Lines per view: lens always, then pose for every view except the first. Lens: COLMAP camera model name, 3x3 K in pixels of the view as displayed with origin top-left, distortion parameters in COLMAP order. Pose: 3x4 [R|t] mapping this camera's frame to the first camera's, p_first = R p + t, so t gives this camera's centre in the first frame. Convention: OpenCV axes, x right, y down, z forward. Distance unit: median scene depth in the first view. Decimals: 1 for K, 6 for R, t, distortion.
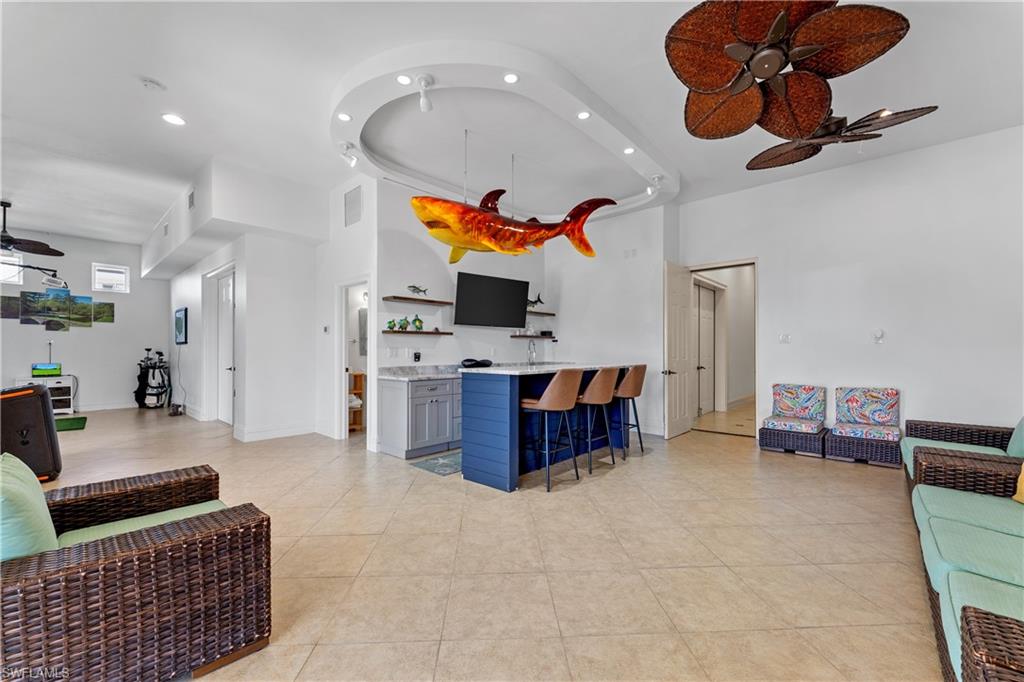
lens RADIAL K [[413.8, 0, 511.7], [0, 413.8, 350.0], [0, 0, 1]] dist [-0.000113, -0.000186]
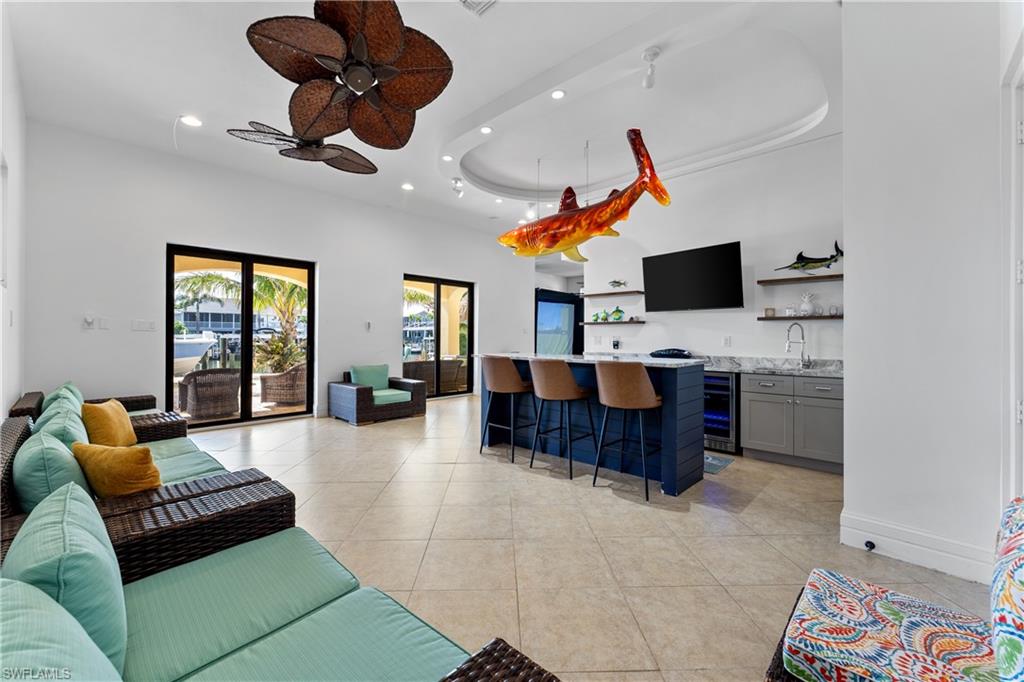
lens RADIAL K [[413.8, 0, 513.8], [0, 413.8, 336.8], [0, 0, 1]] dist [-0.000113, -0.000186]
pose [[-0.015184, -0.004017, -0.999877, 1.389934], [-0.000353, 0.999992, -0.004012, -0.000397], [0.999885, 0.000292, -0.015185, 1.175633]]
